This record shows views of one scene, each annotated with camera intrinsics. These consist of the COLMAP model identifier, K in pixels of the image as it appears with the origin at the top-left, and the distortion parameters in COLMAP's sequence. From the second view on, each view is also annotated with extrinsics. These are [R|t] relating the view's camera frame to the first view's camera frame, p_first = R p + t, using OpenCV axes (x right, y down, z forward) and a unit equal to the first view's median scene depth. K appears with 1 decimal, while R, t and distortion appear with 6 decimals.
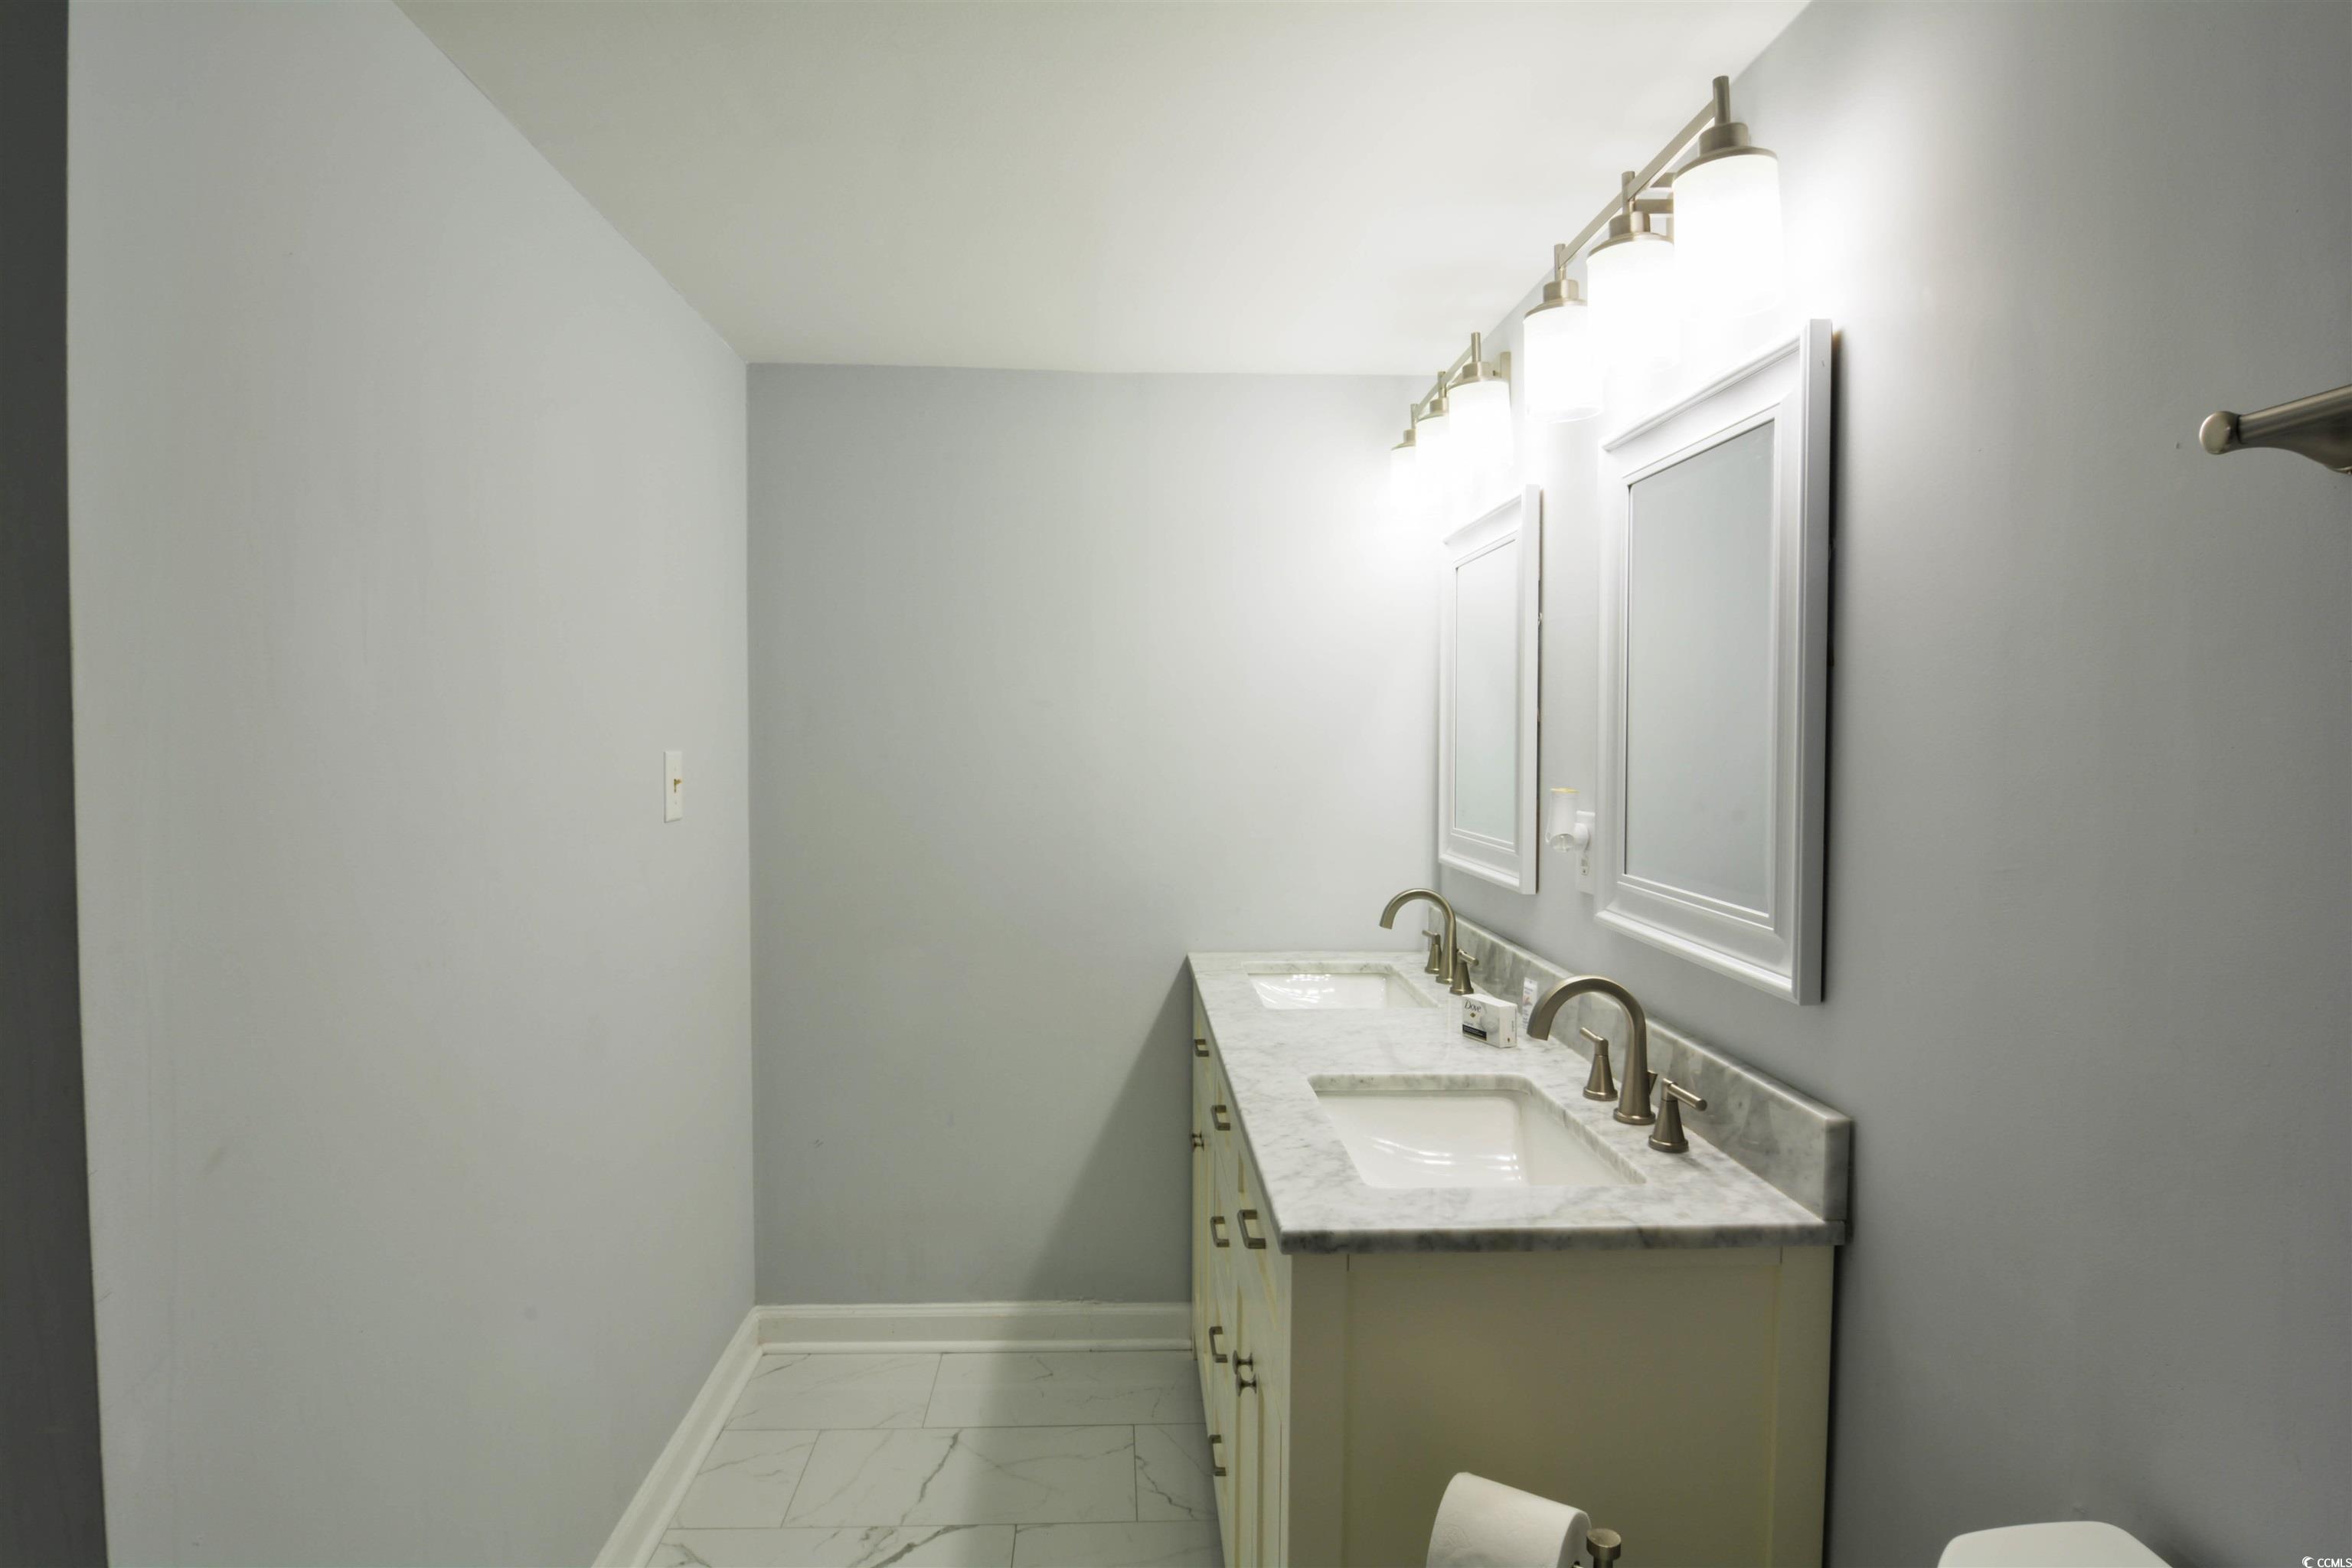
lens RADIAL K [[1291.5, 0, 1172.0], [0, 1291.5, 775.5], [0, 0, 1]] dist [0.002310, -0.016471]
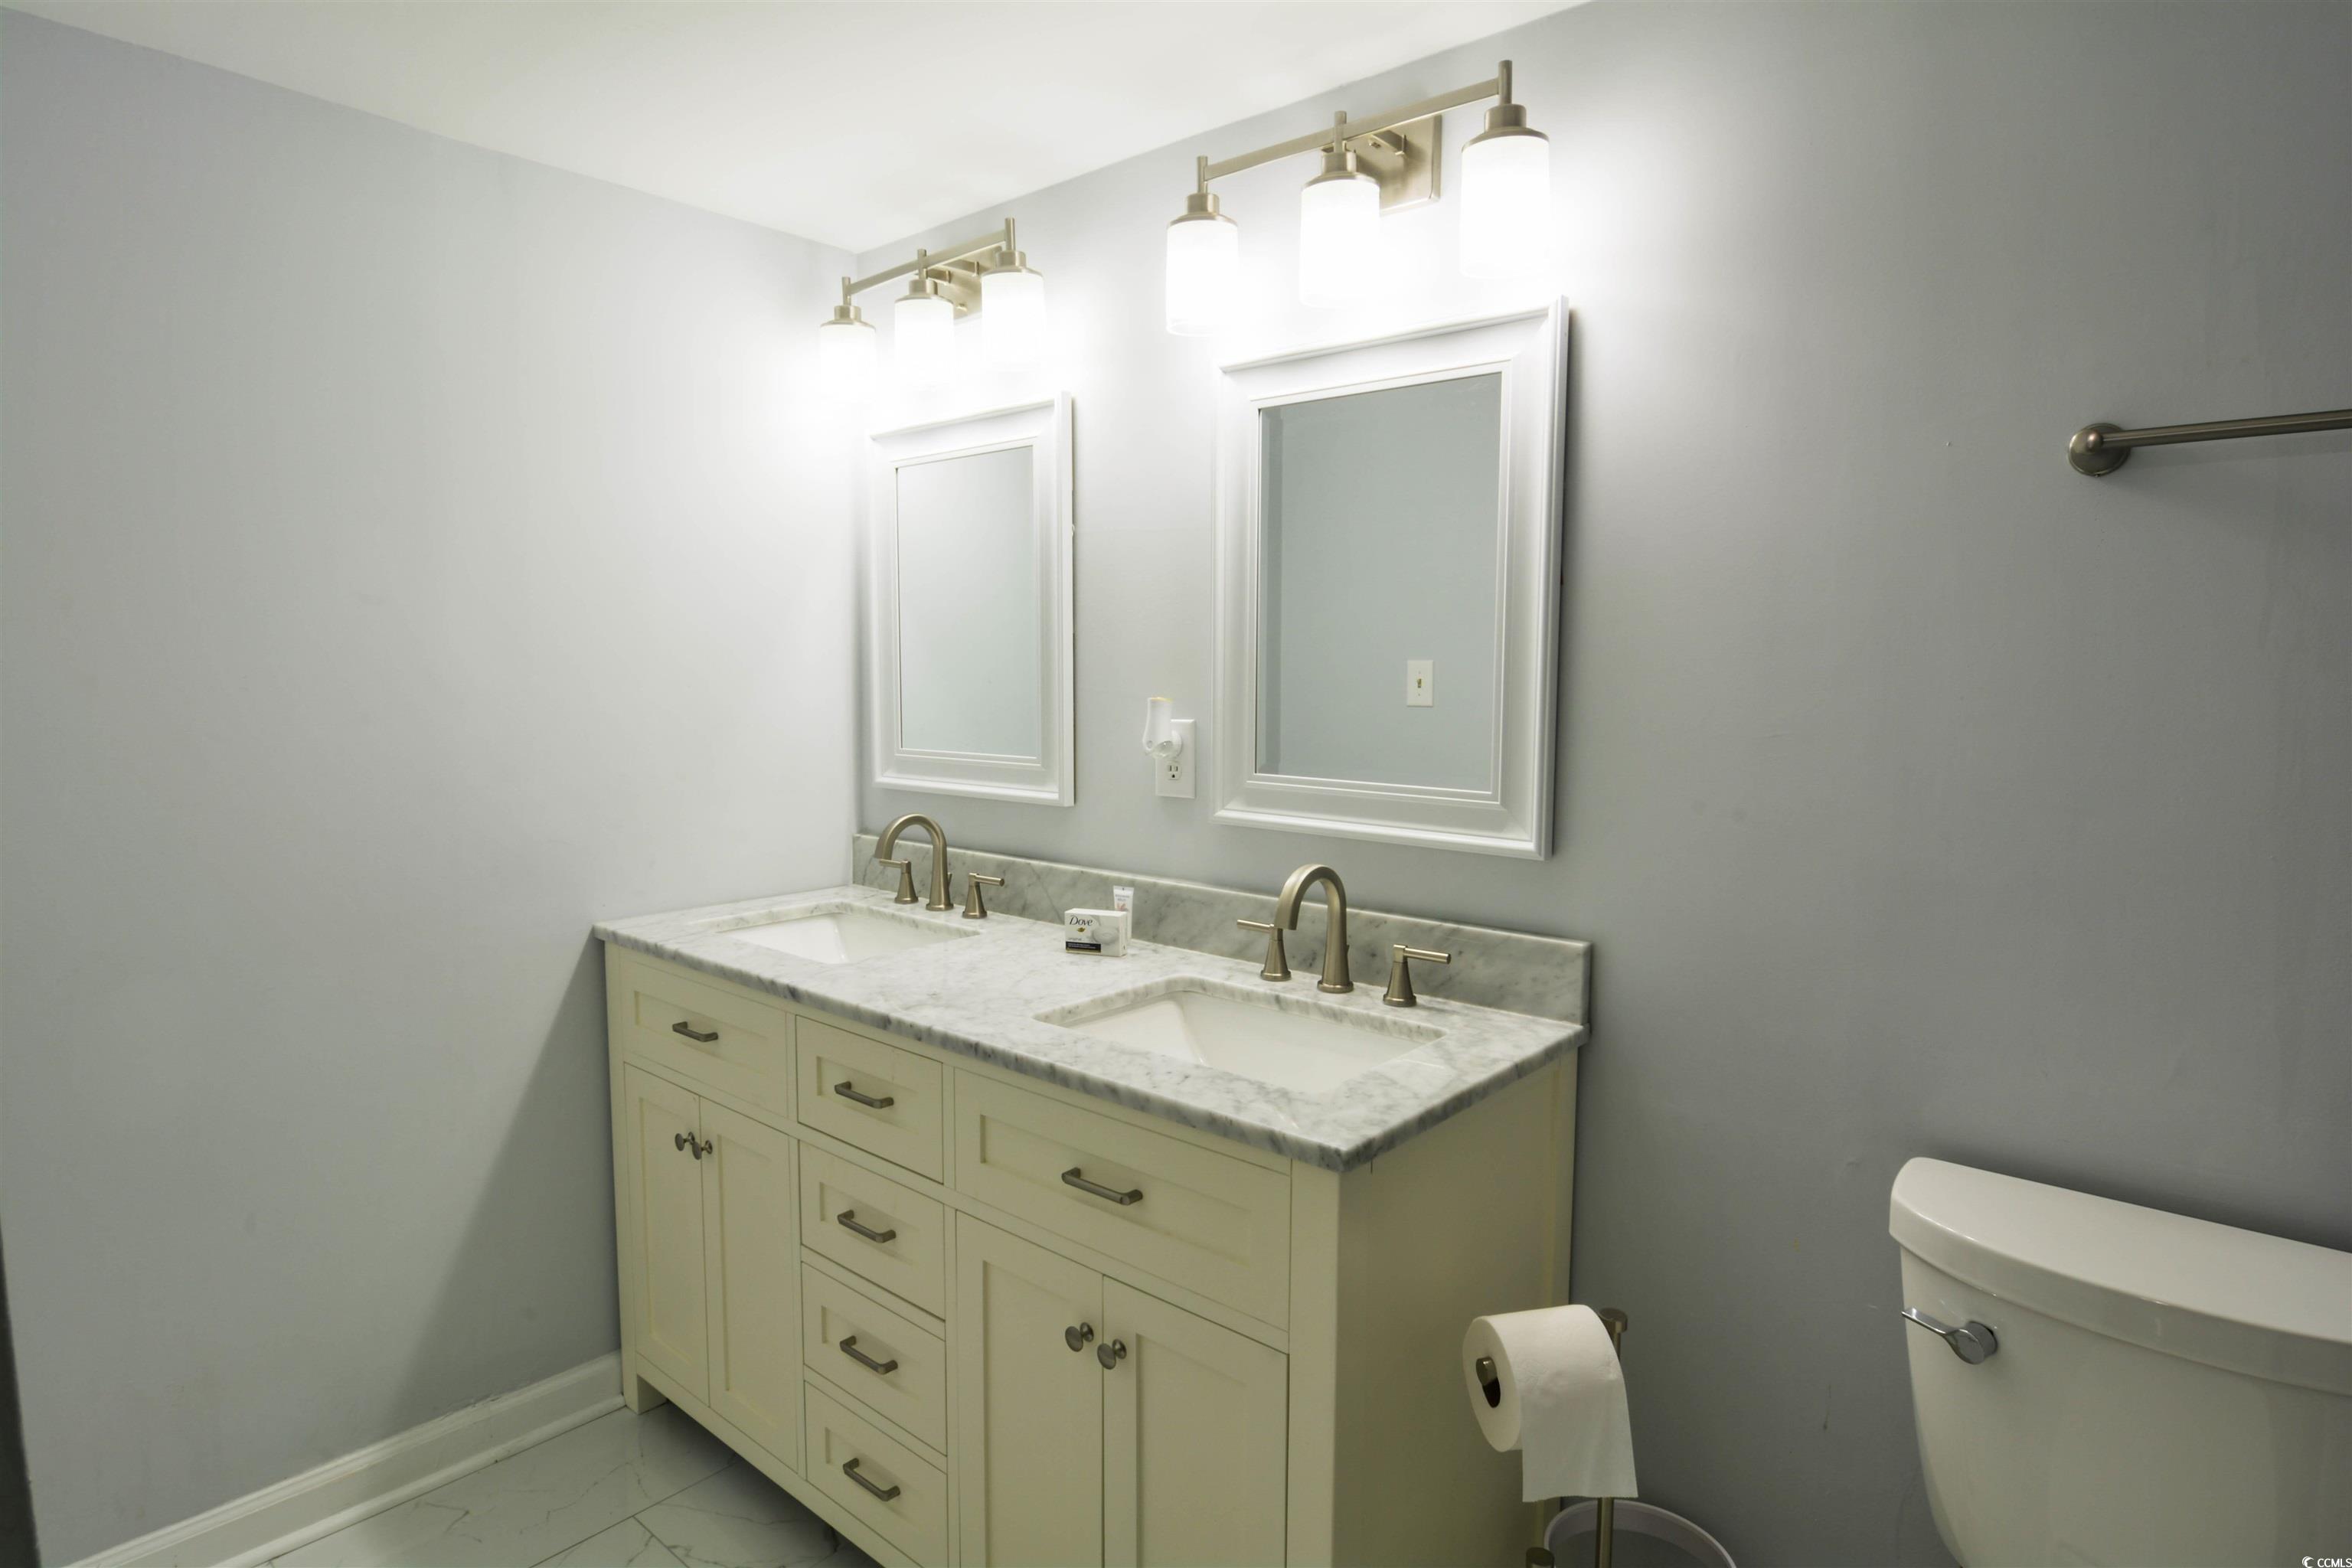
lens RADIAL K [[1291.5, 0, 1172.0], [0, 1291.5, 775.5], [0, 0, 1]] dist [0.002310, -0.016471]
pose [[0.681865, -0.066786, 0.728423, -0.437192], [0.025818, 0.997400, 0.067279, 0.003200], [-0.731023, -0.027068, 0.681816, 0.283031]]
